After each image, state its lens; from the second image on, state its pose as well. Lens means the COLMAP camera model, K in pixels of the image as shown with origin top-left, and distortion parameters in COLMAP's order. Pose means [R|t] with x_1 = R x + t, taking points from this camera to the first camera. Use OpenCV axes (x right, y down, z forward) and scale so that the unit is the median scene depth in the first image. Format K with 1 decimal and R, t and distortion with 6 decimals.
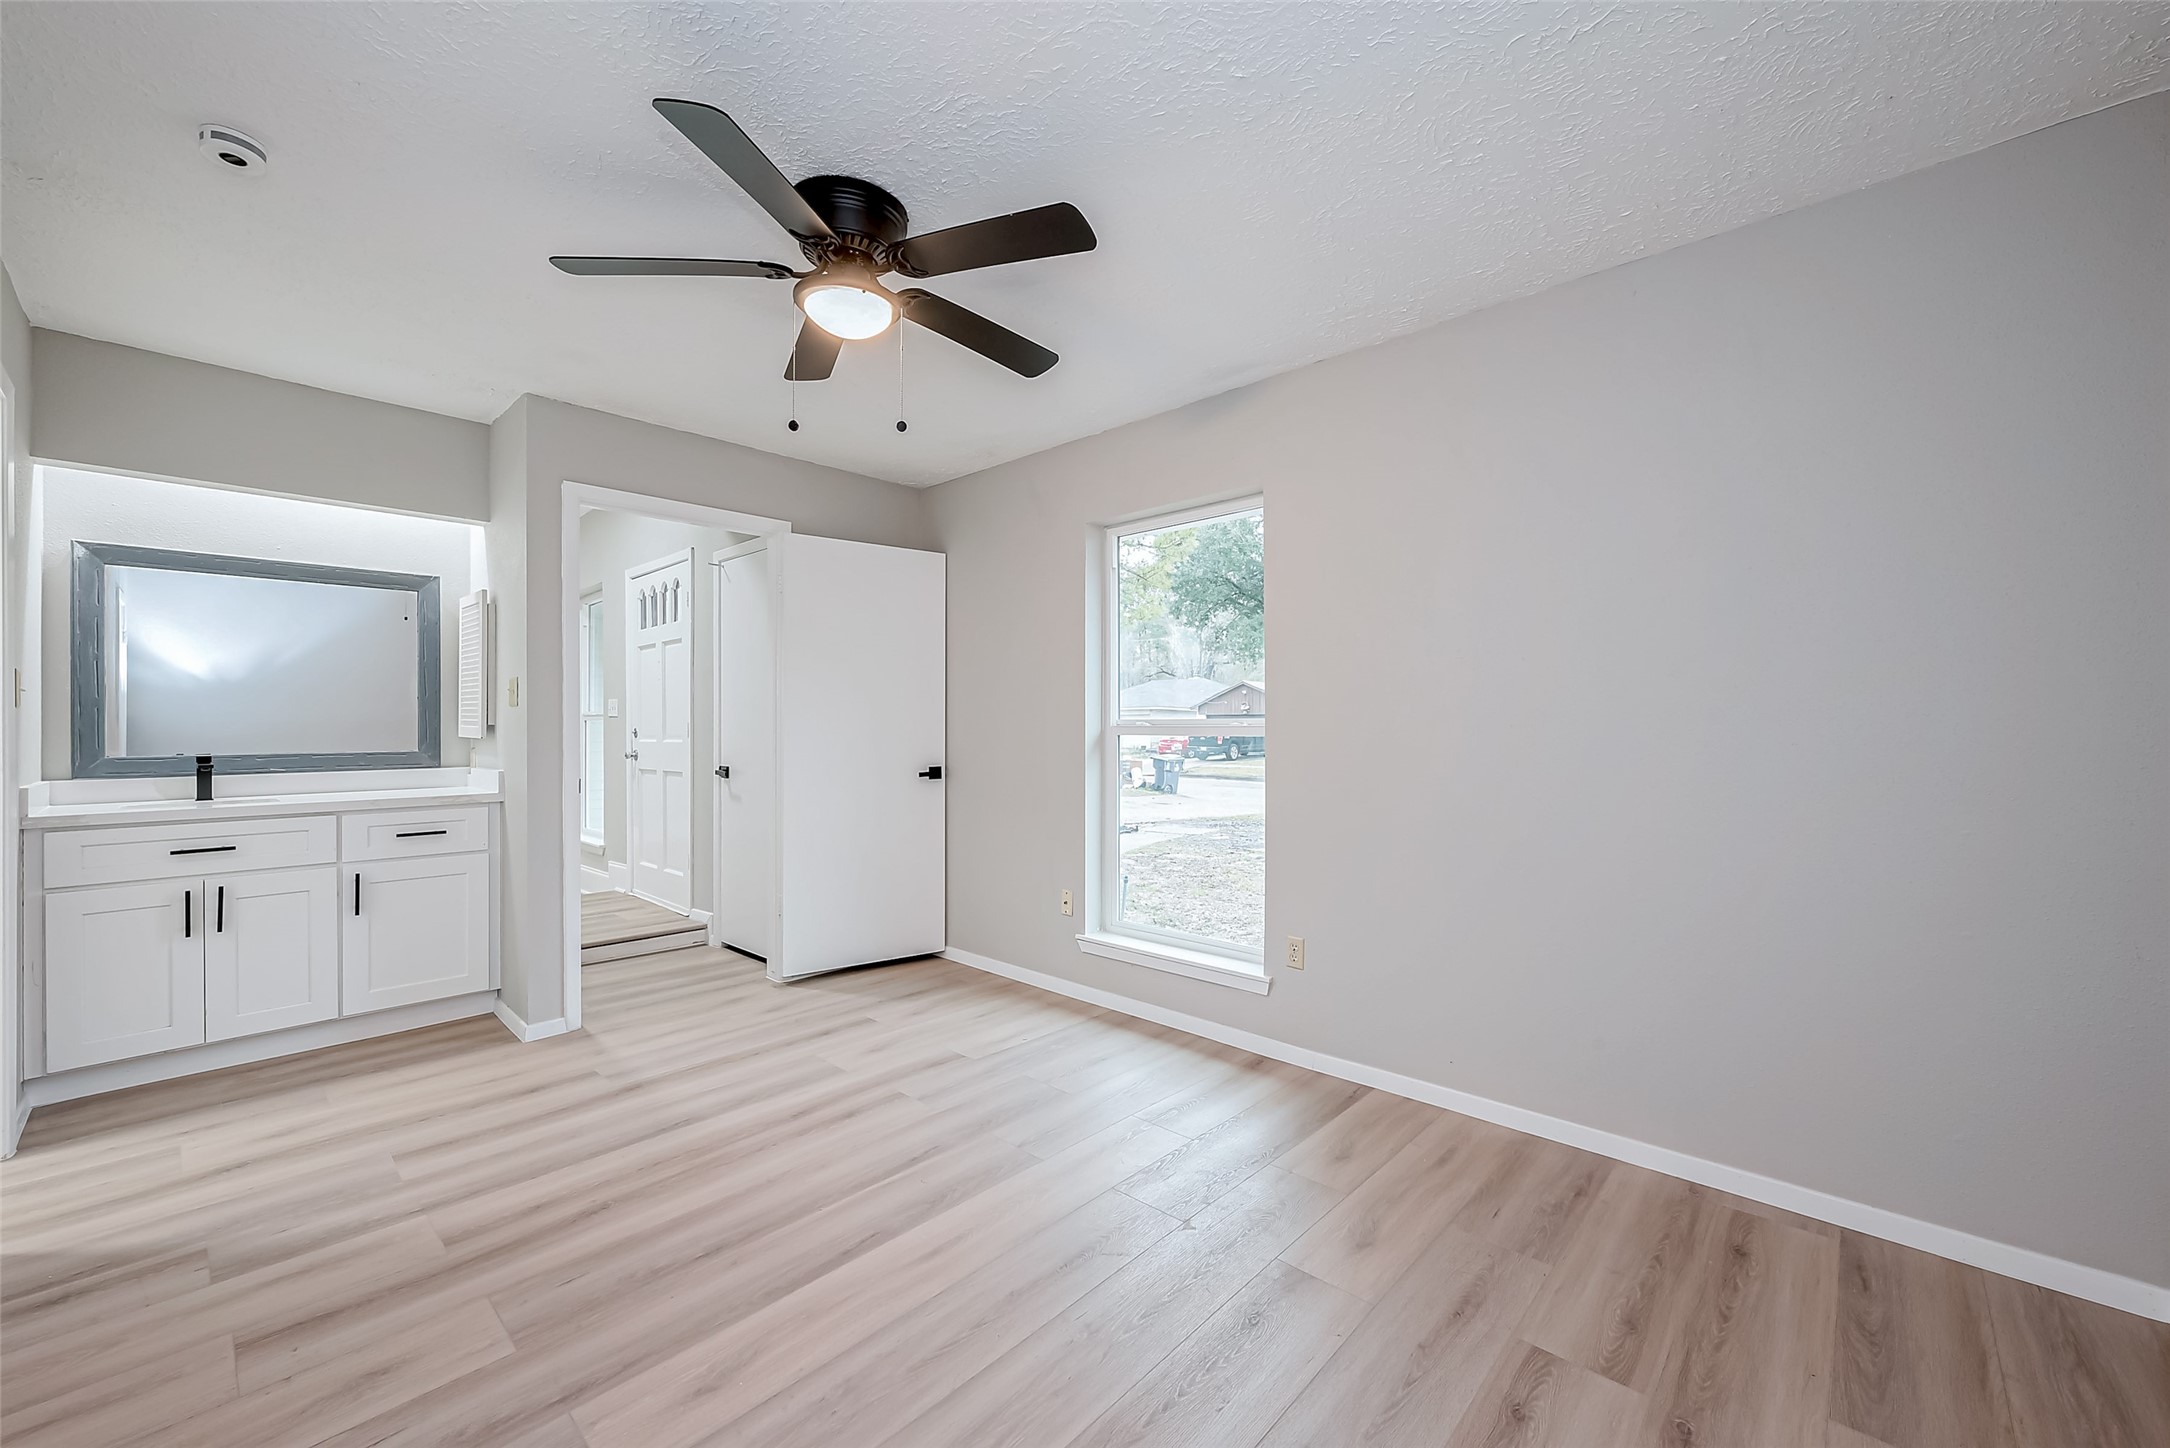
lens RADIAL K [[867.8, 0, 1087.6], [0, 867.8, 732.7], [0, 0, 1]] dist [-0.001212, -0.000141]
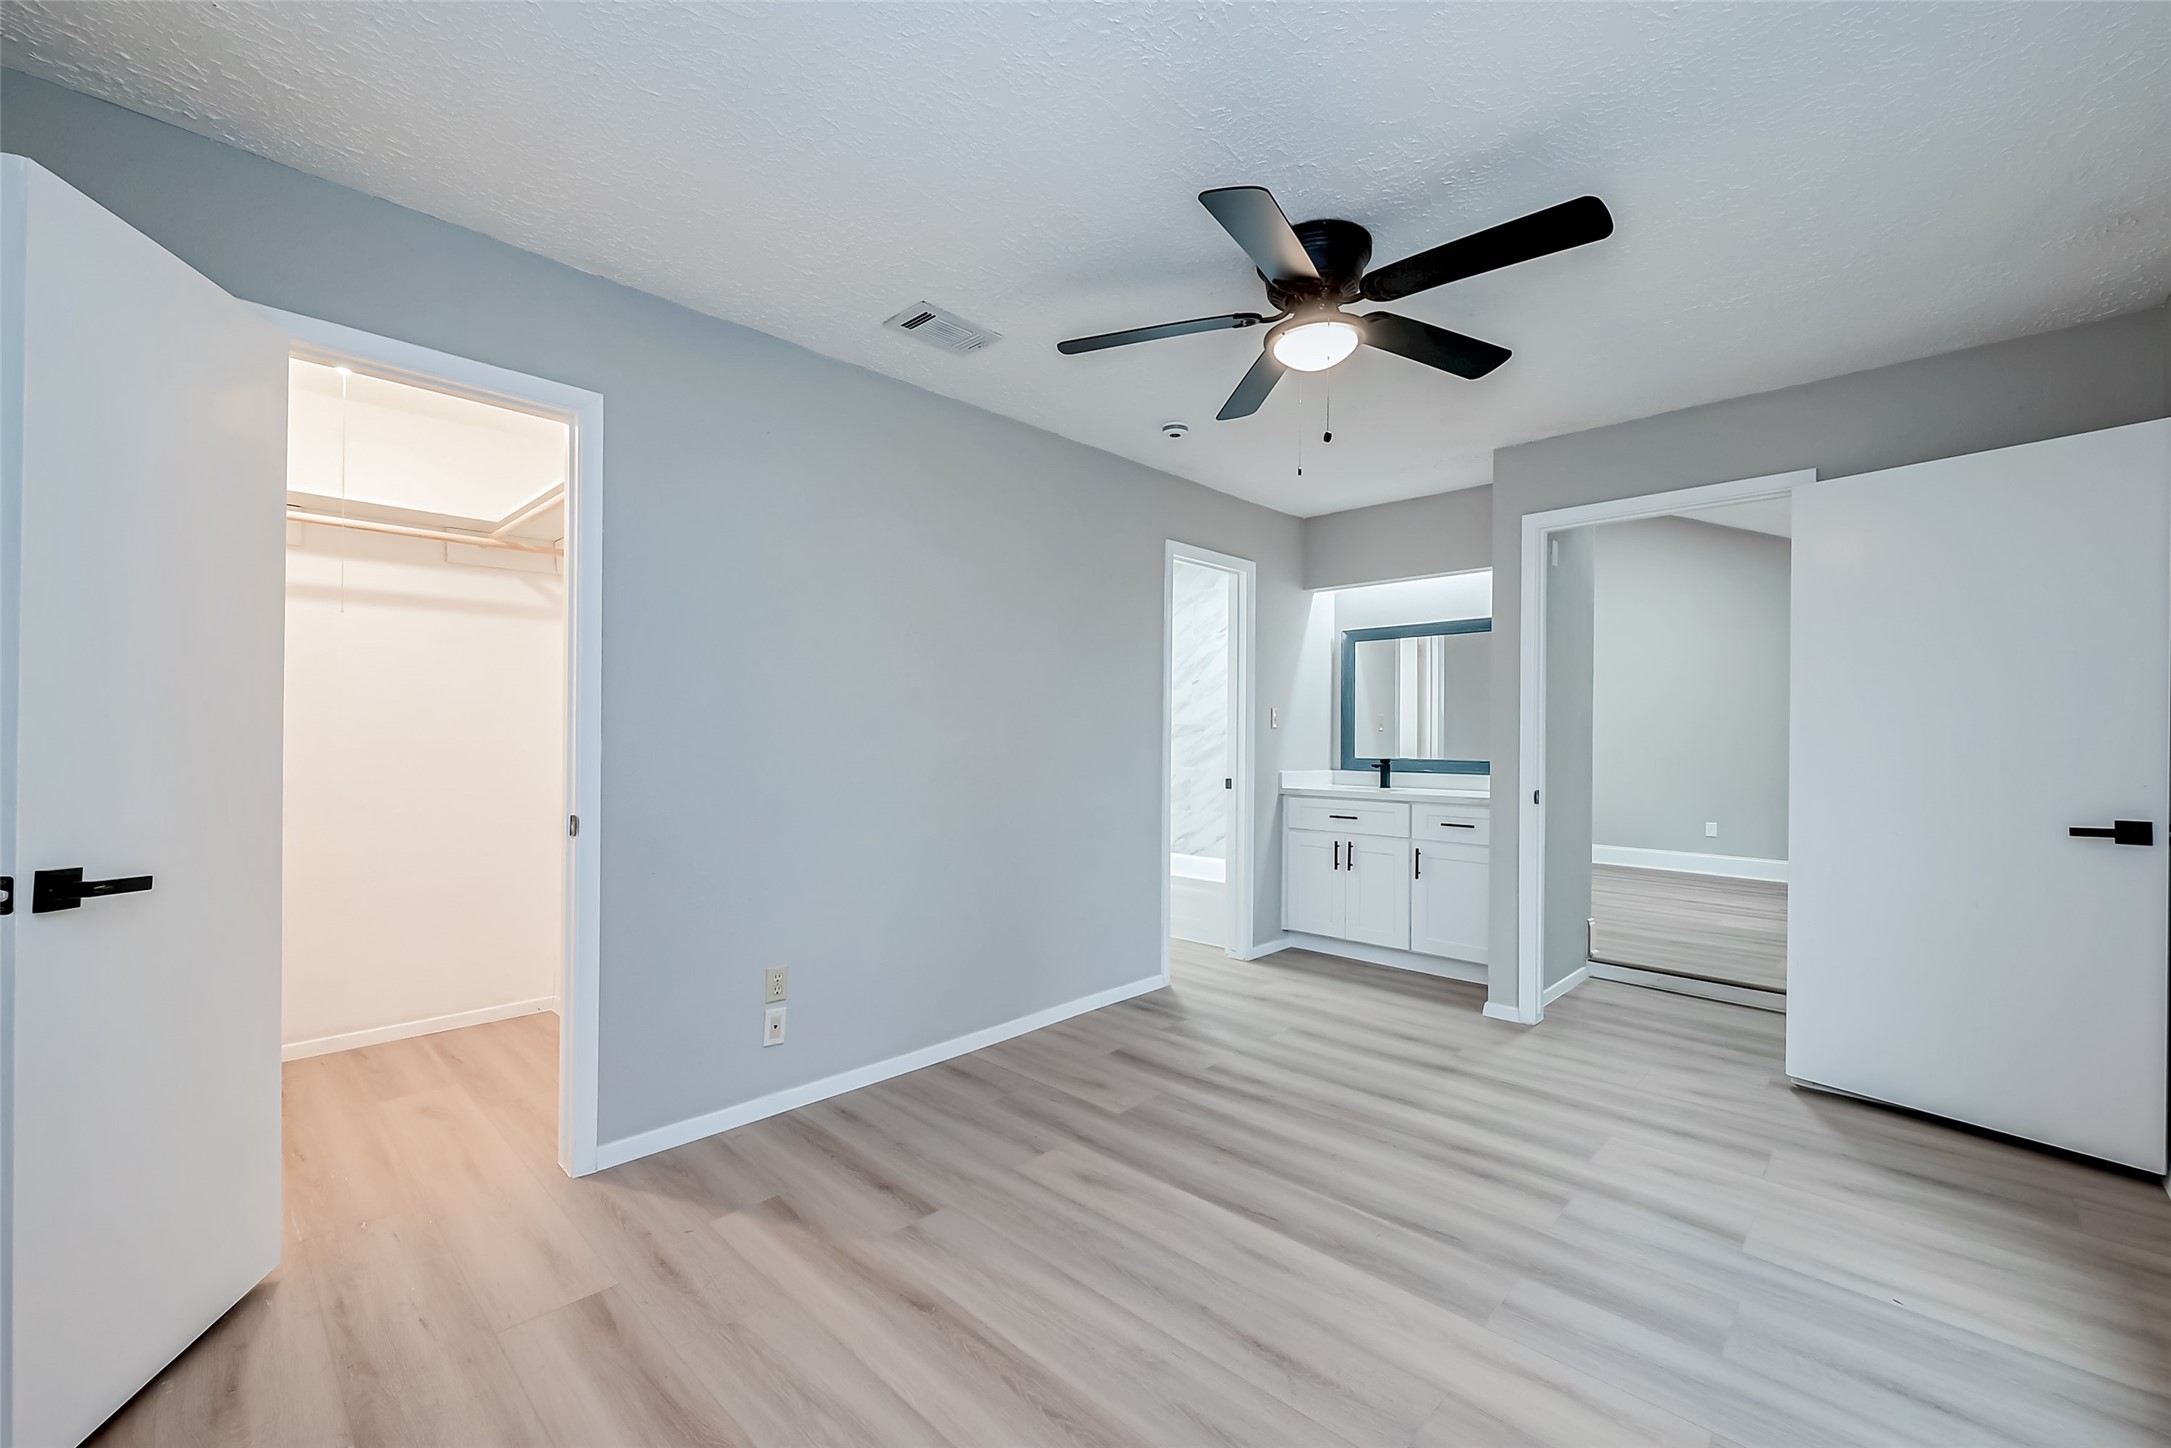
lens RADIAL K [[868.2, 0, 1088.1], [0, 868.2, 732.7], [0, 0, 1]] dist [-0.001212, -0.000141]
pose [[-0.021292, -0.004917, -0.999761, 0.636391], [-0.017094, 0.999844, -0.004553, -0.004482], [0.999627, 0.016993, -0.021372, 0.609873]]
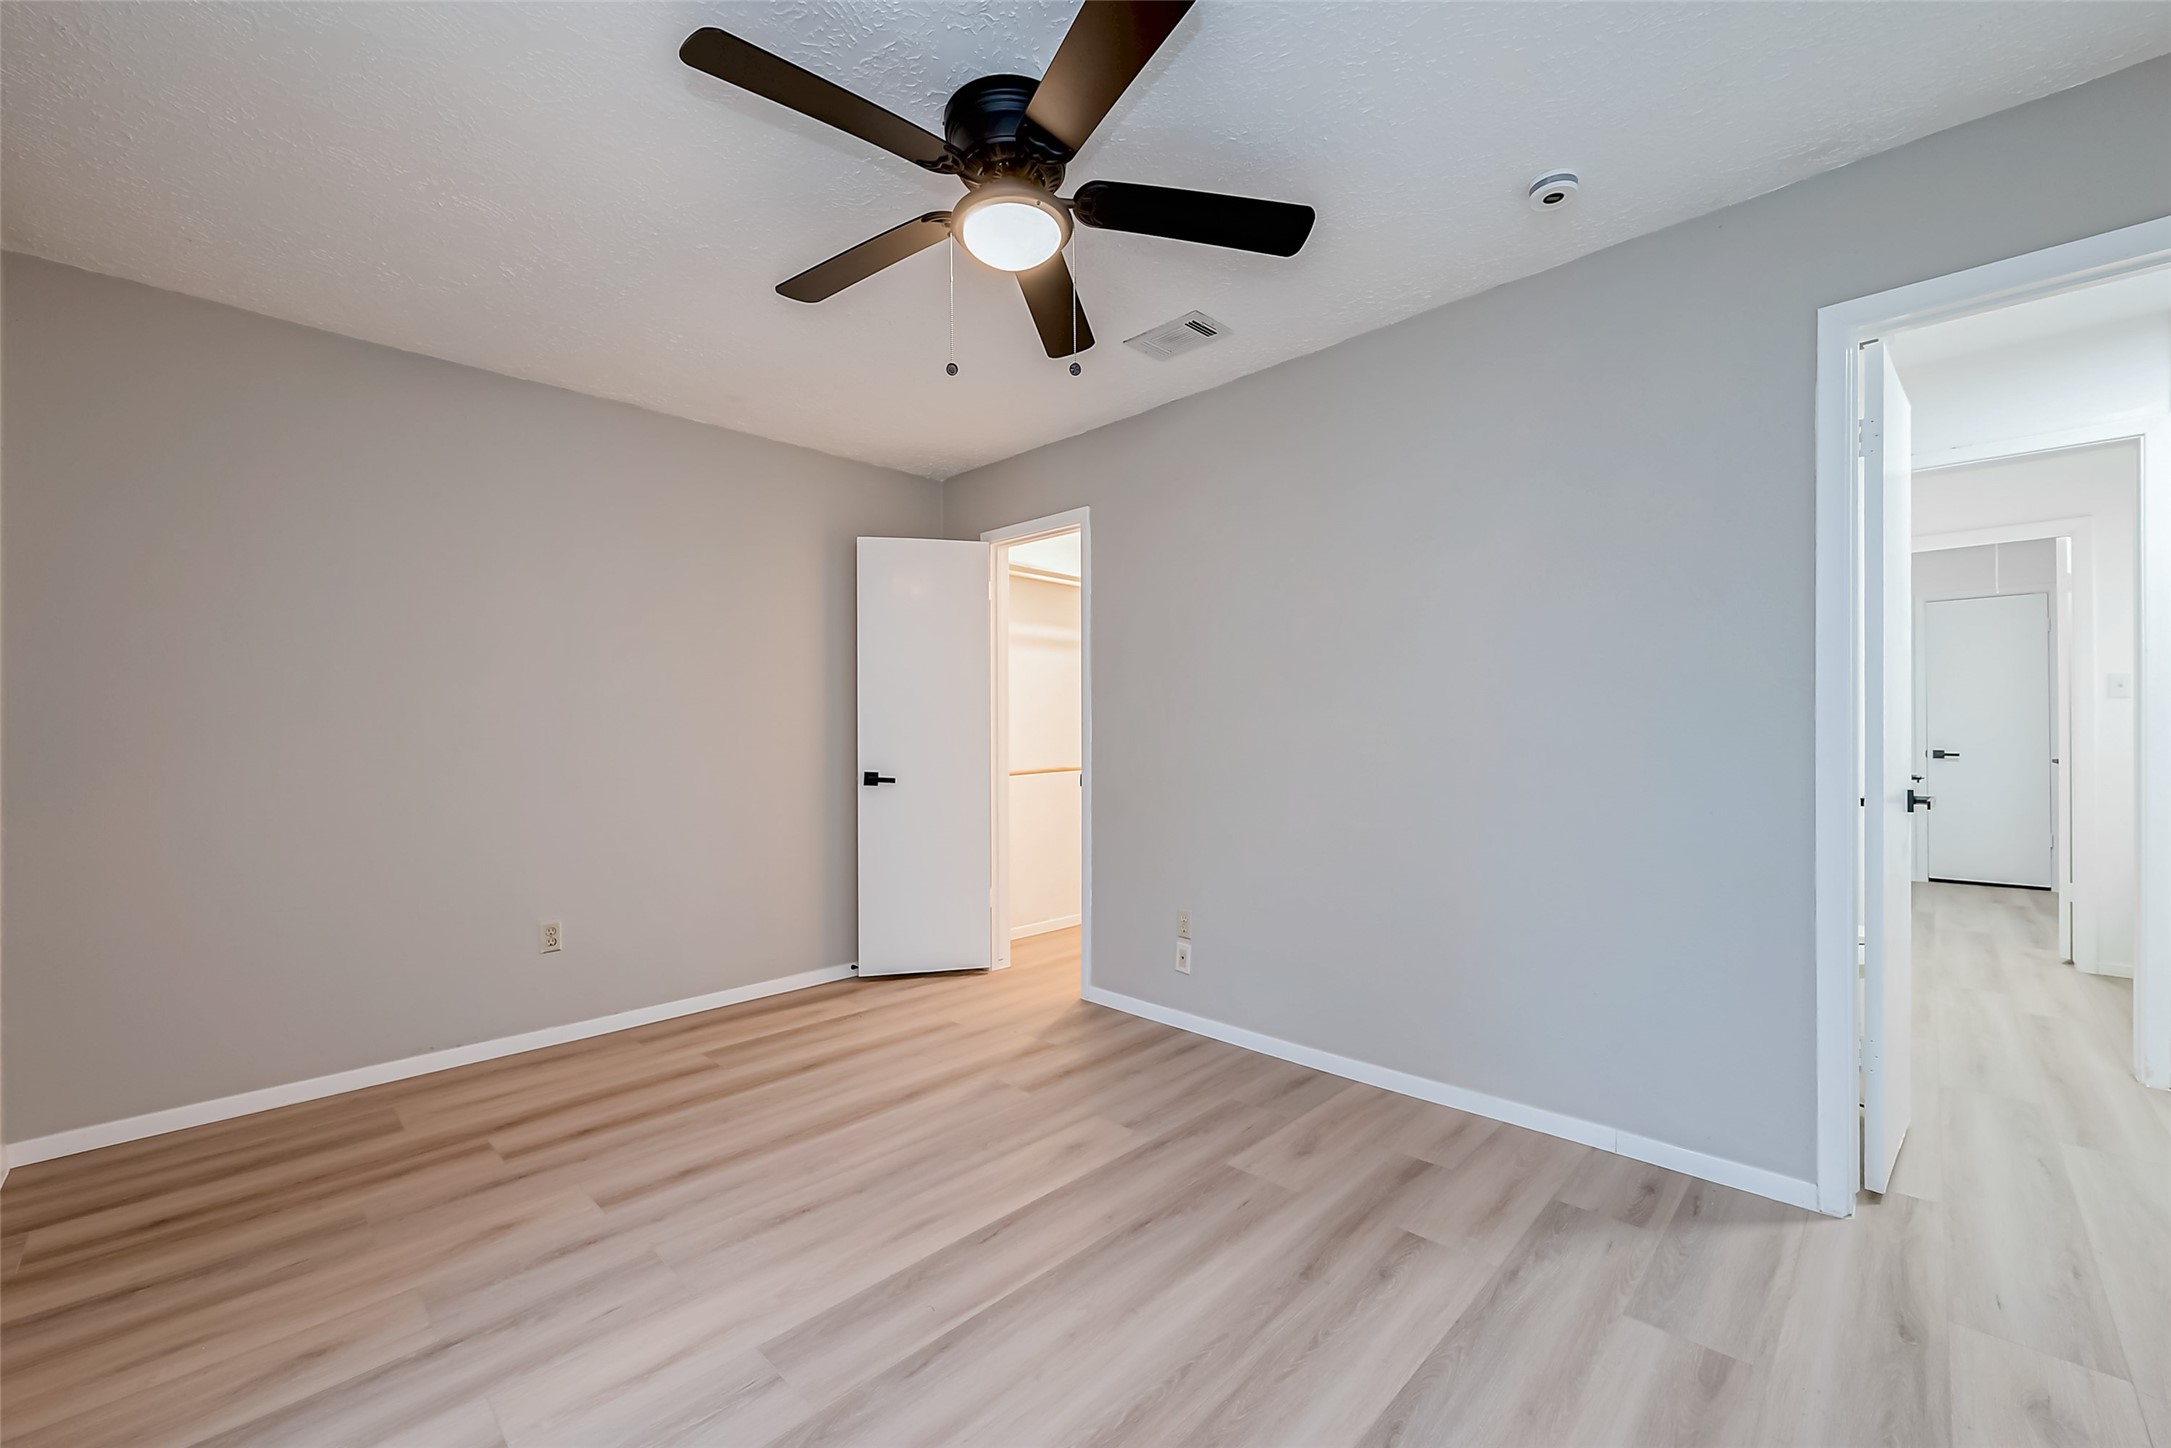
lens RADIAL K [[880.9, 0, 1074.7], [0, 880.9, 725.9], [0, 0, 1]] dist [0.013263, -0.000045]
pose [[-0.999109, 0.006685, 0.041664, -0.303804], [0.006736, 0.999977, 0.001096, 0.005310], [-0.041656, 0.001376, -0.999131, 1.532366]]
